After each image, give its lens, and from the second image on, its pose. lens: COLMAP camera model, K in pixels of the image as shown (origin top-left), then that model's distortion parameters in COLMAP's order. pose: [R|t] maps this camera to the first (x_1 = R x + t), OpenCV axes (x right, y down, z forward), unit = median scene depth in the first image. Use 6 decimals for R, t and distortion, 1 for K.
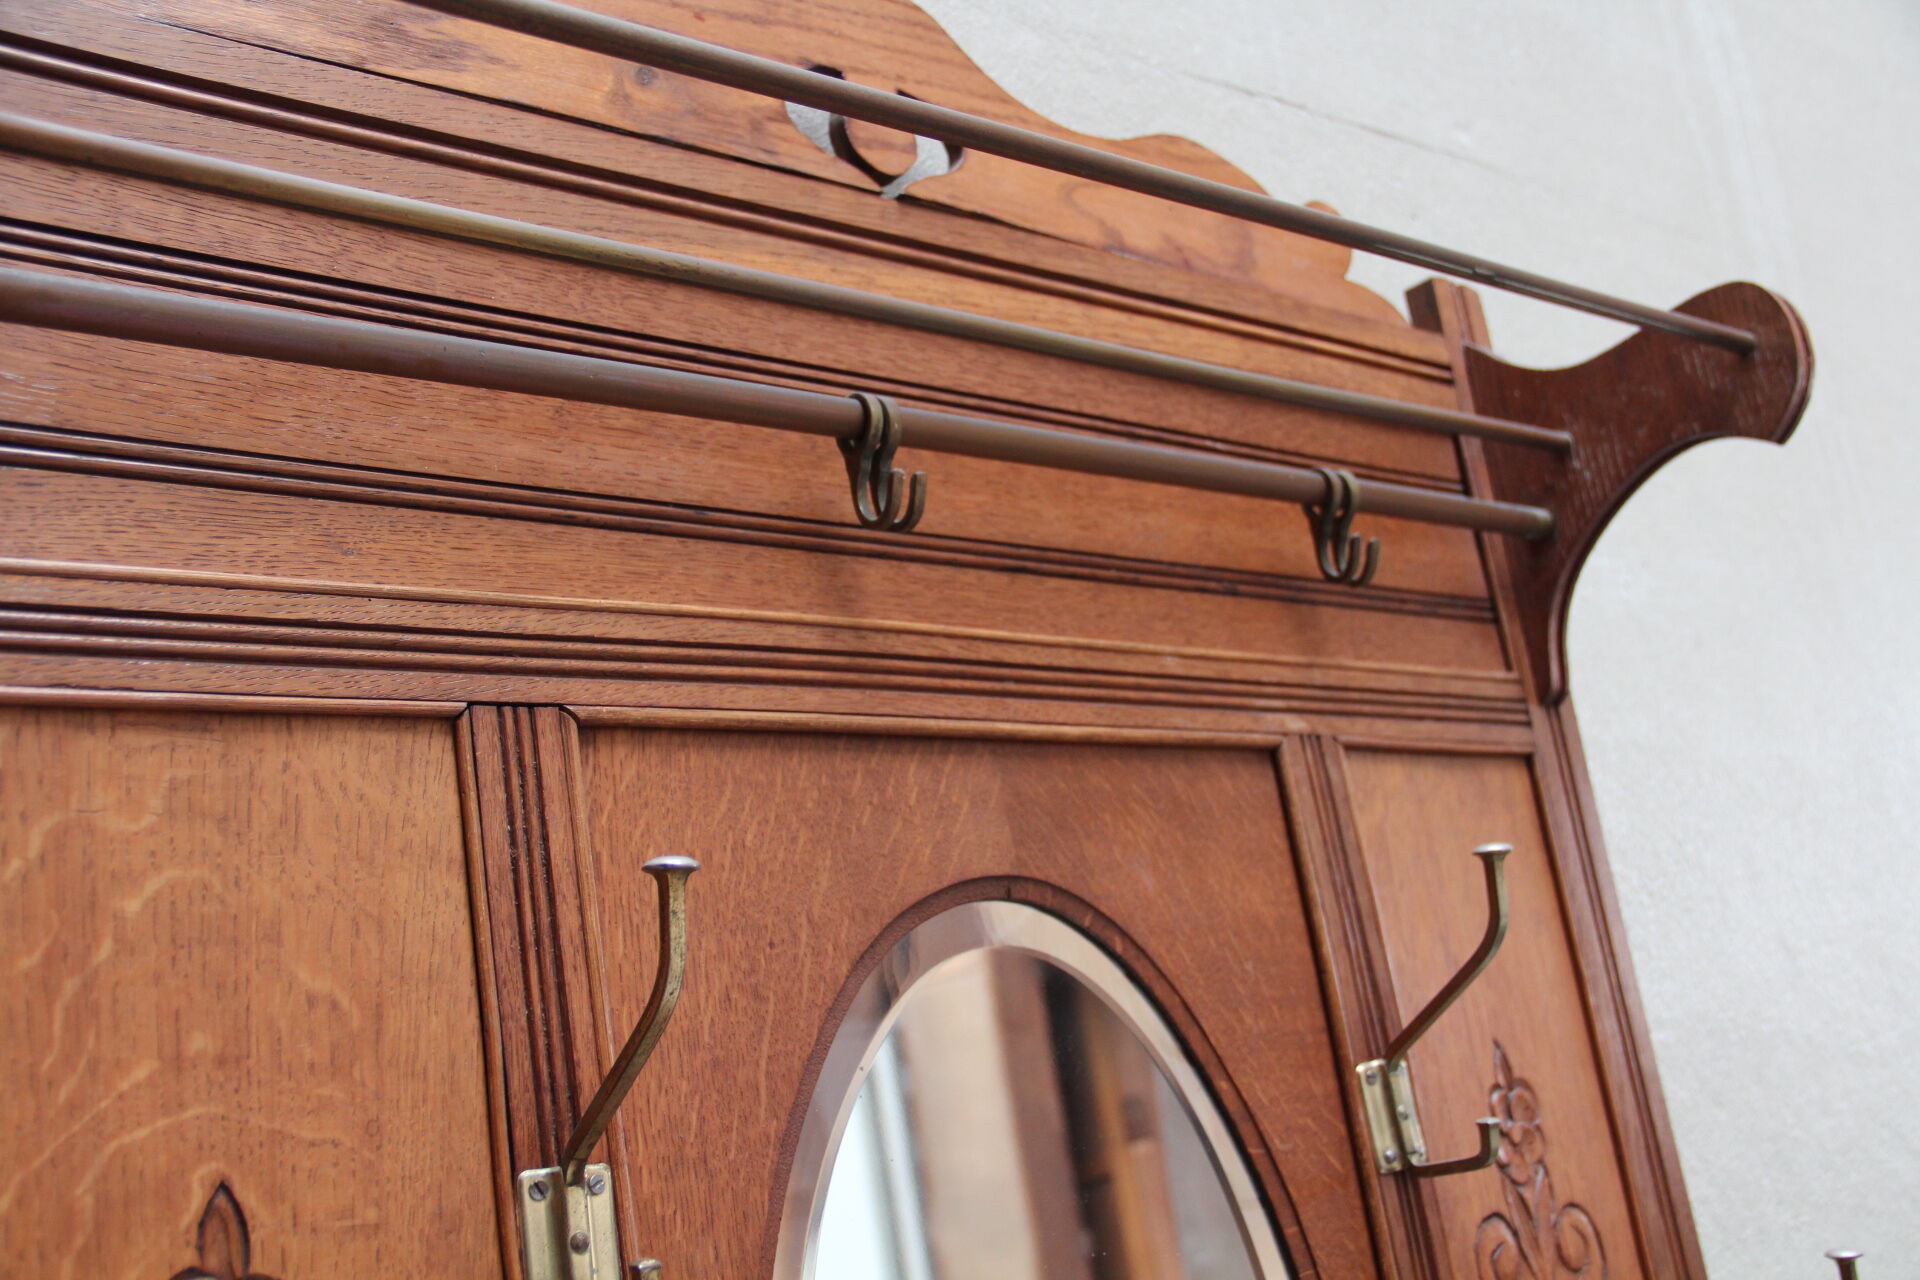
lens RADIAL K [[1998.9, 0, 951.5], [0, 1998.9, 665.3], [0, 0, 1]] dist [-0.111190, 0.241863]
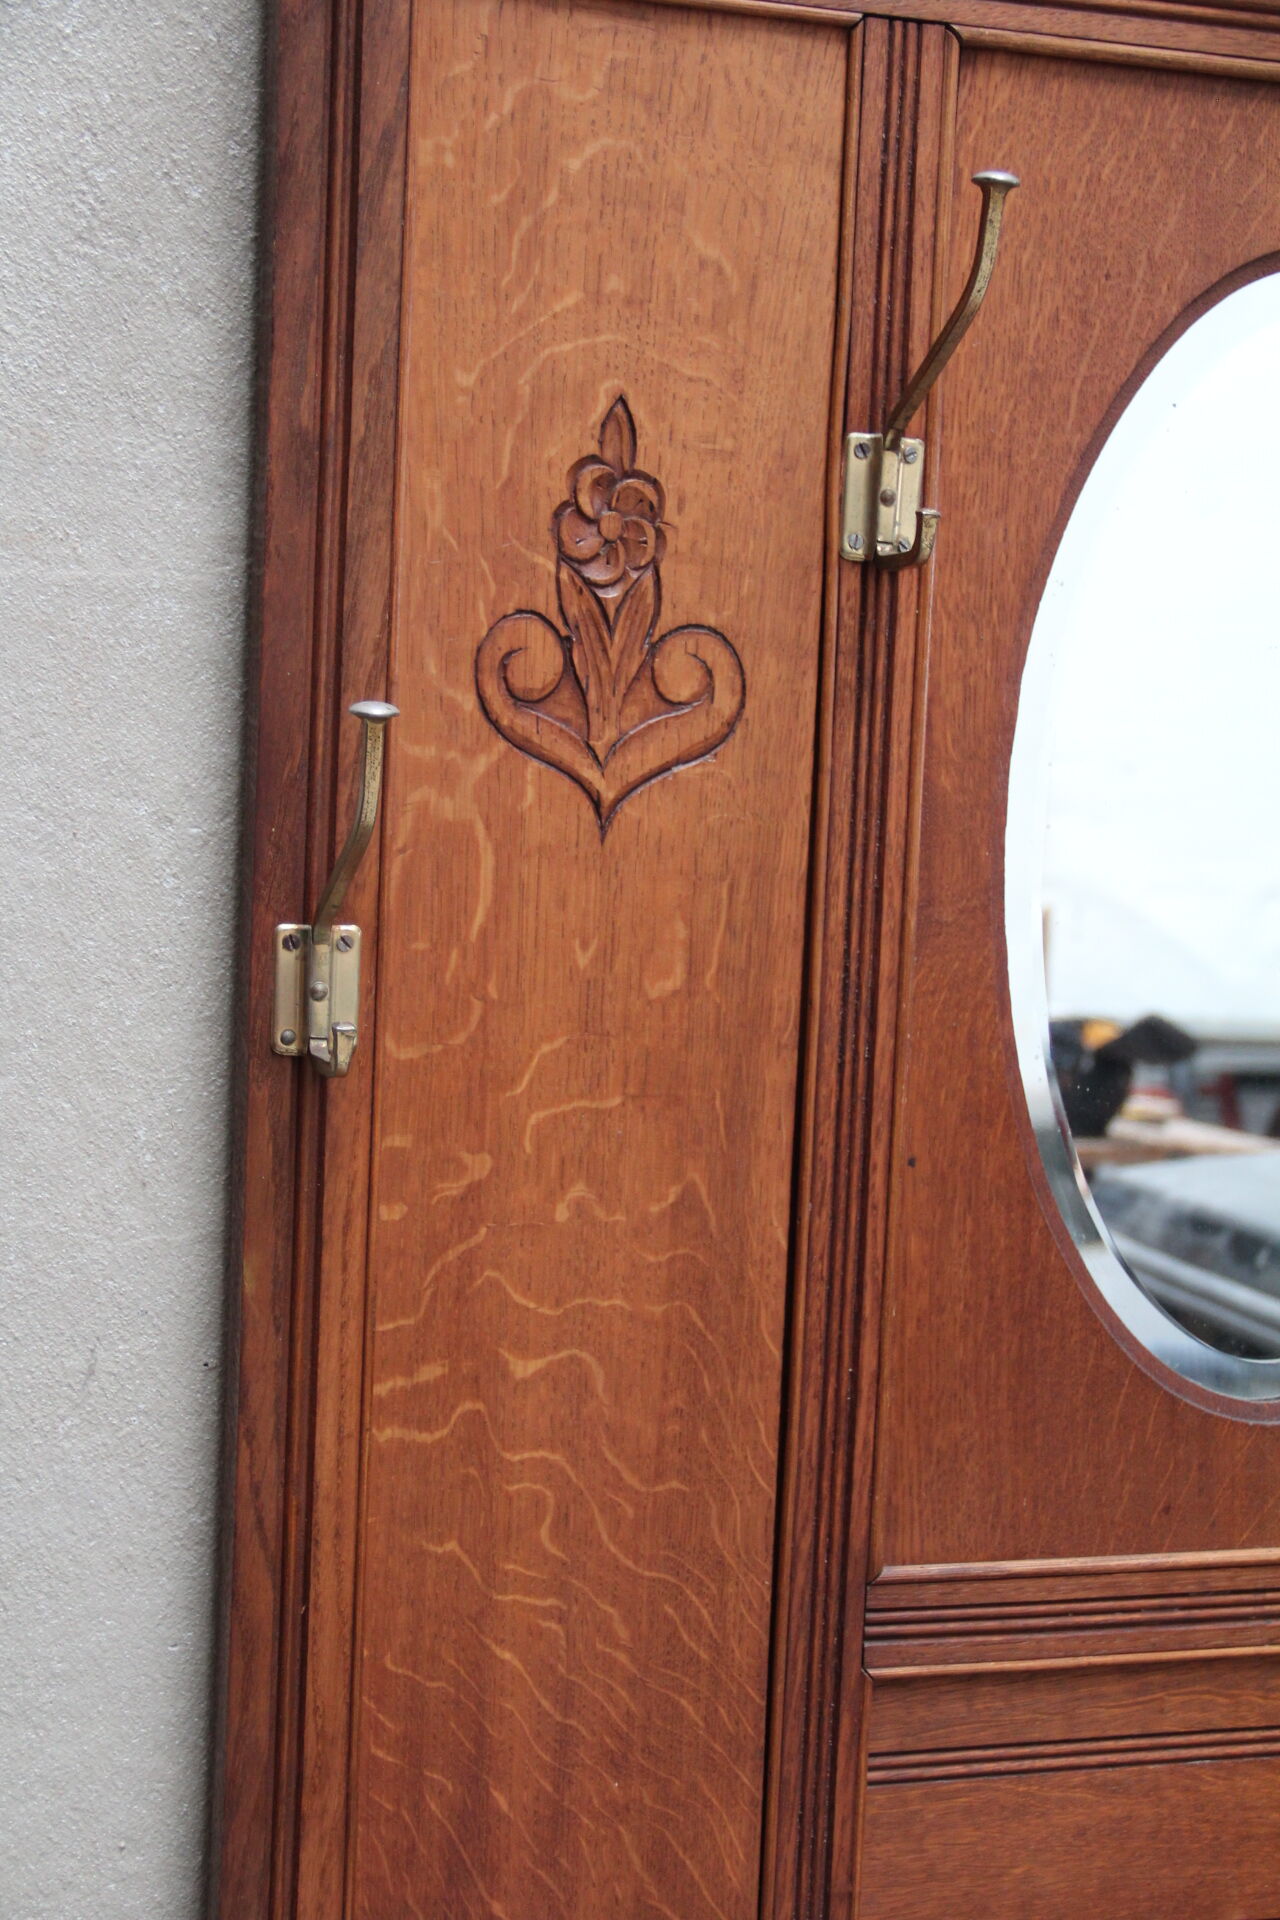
lens RADIAL K [[2720.8, 0, 632.5], [0, 2720.8, 994.1], [0, 0, 1]] dist [0.027148, 0.466153]
pose [[0.924014, 0.214103, -0.316794, 0.226931], [-0.087316, 0.924787, 0.370332, -0.030886], [0.372256, -0.314530, 0.873210, -0.538207]]
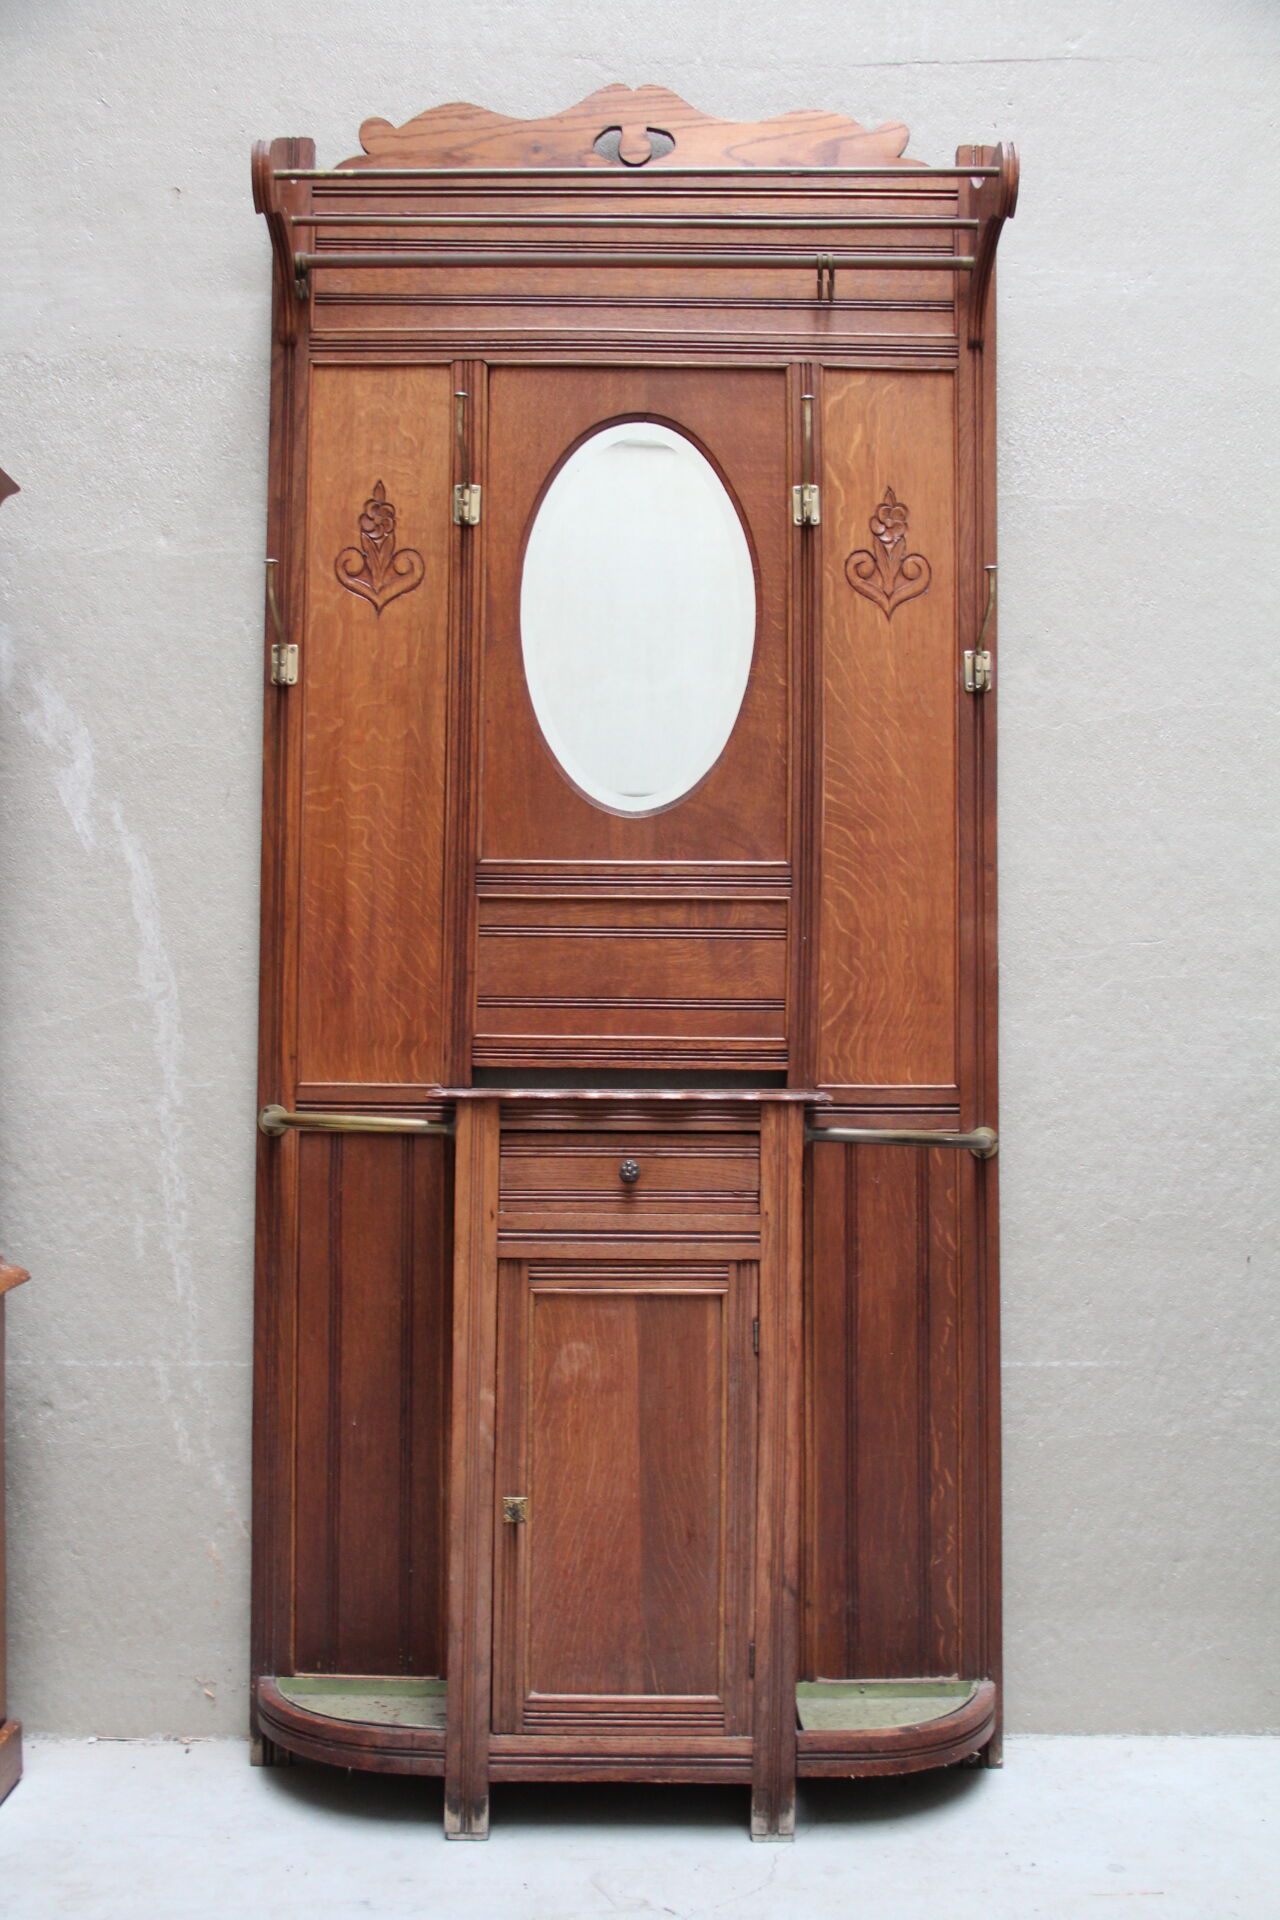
lens RADIAL K [[1898.3, 0, 640.0], [0, 1898.3, 992.7], [0, 0, 1]] dist [-0.115493, 0.241202]
pose [[0.773884, 0.132658, -0.619278, 2.065608], [0.038875, 0.966023, 0.255516, 0.243873], [0.632133, -0.221815, 0.742433, -1.428948]]
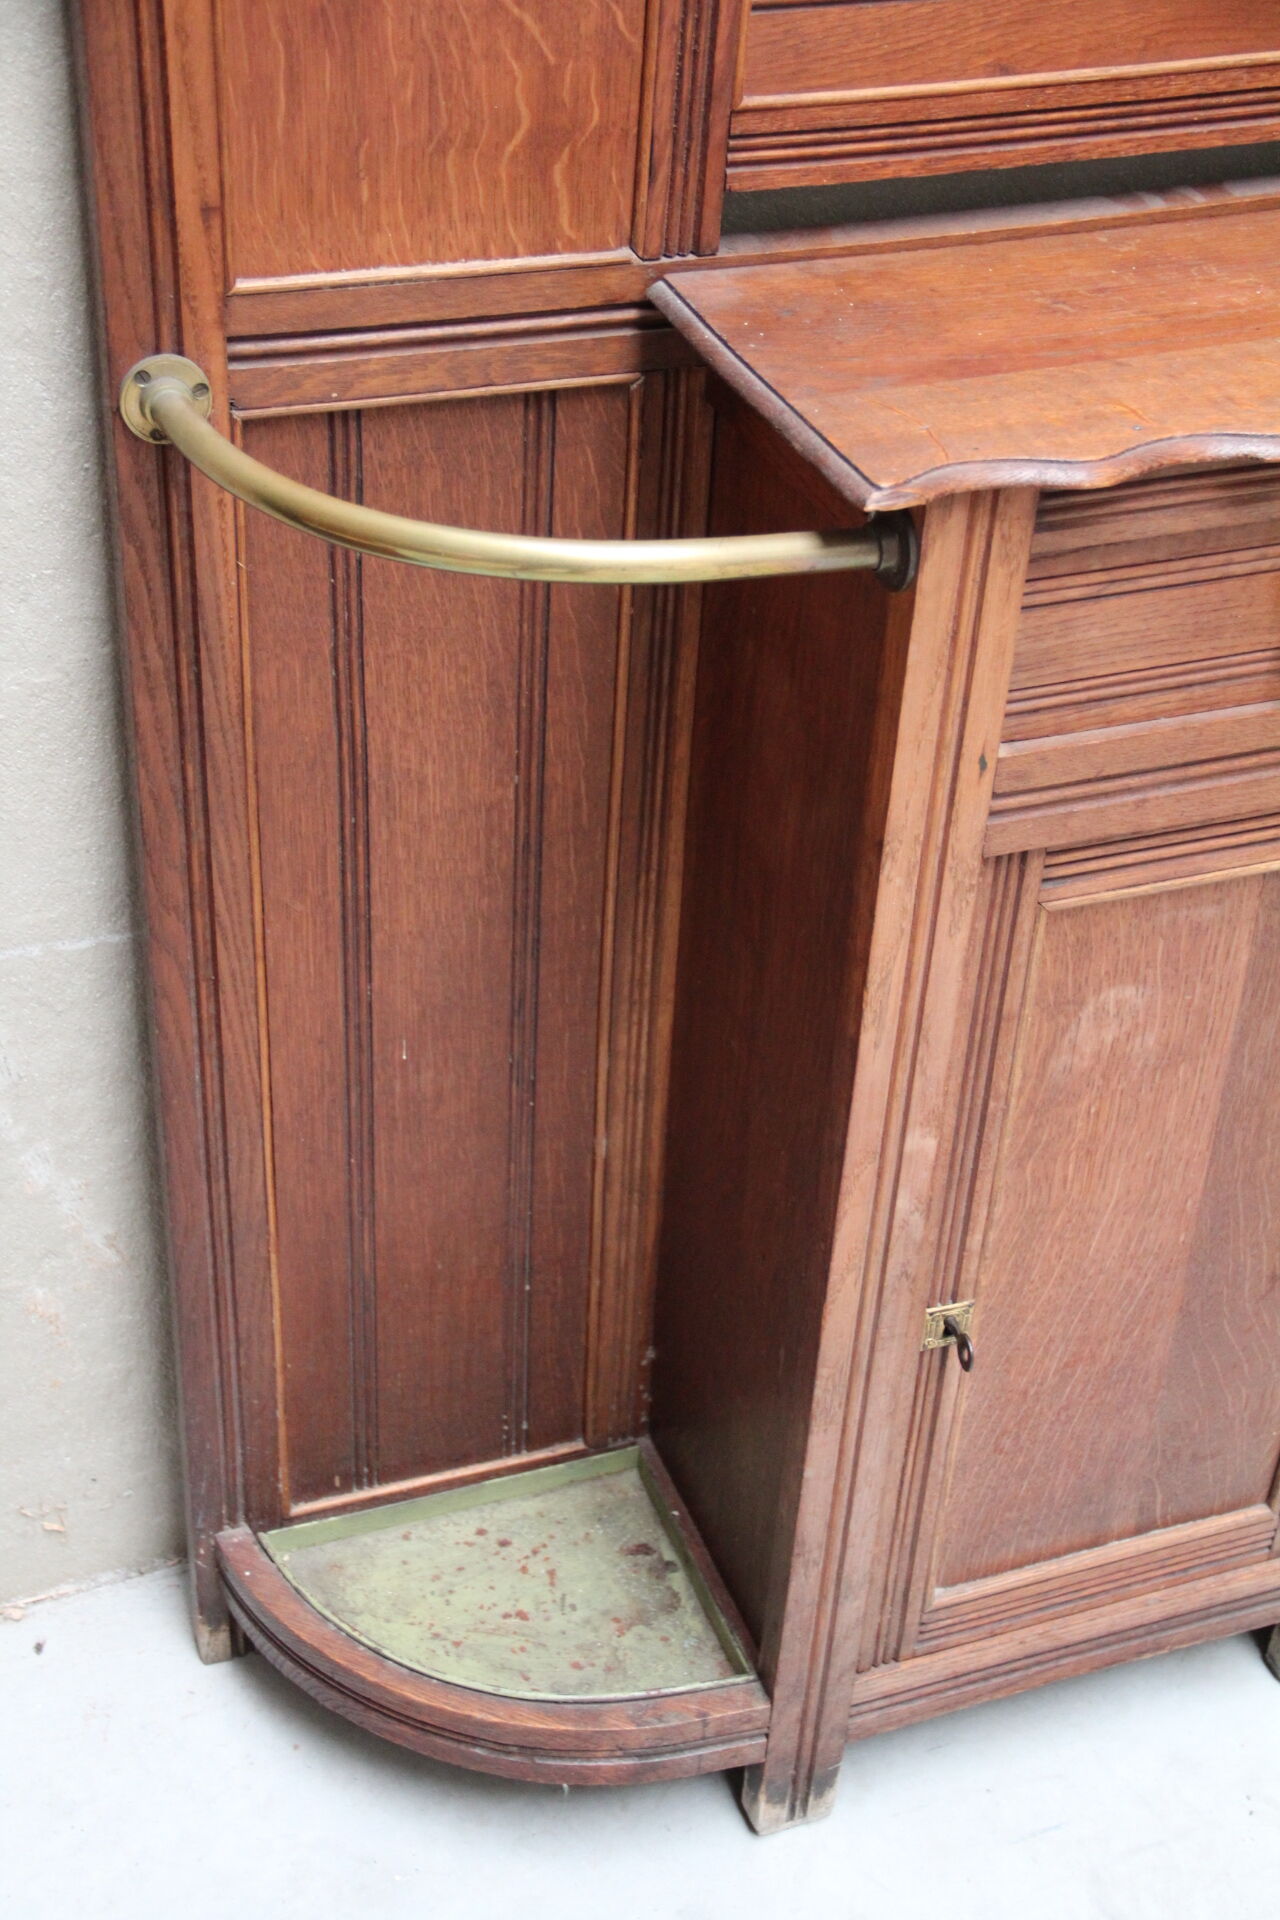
lens RADIAL K [[2720.8, 0, 632.5], [0, 2720.8, 994.1], [0, 0, 1]] dist [0.027148, 0.466153]
pose [[0.932860, 0.341831, -0.113685, 0.265651], [-0.114623, 0.580835, 0.805911, 0.159094], [0.341517, -0.738771, 0.581019, -0.601366]]
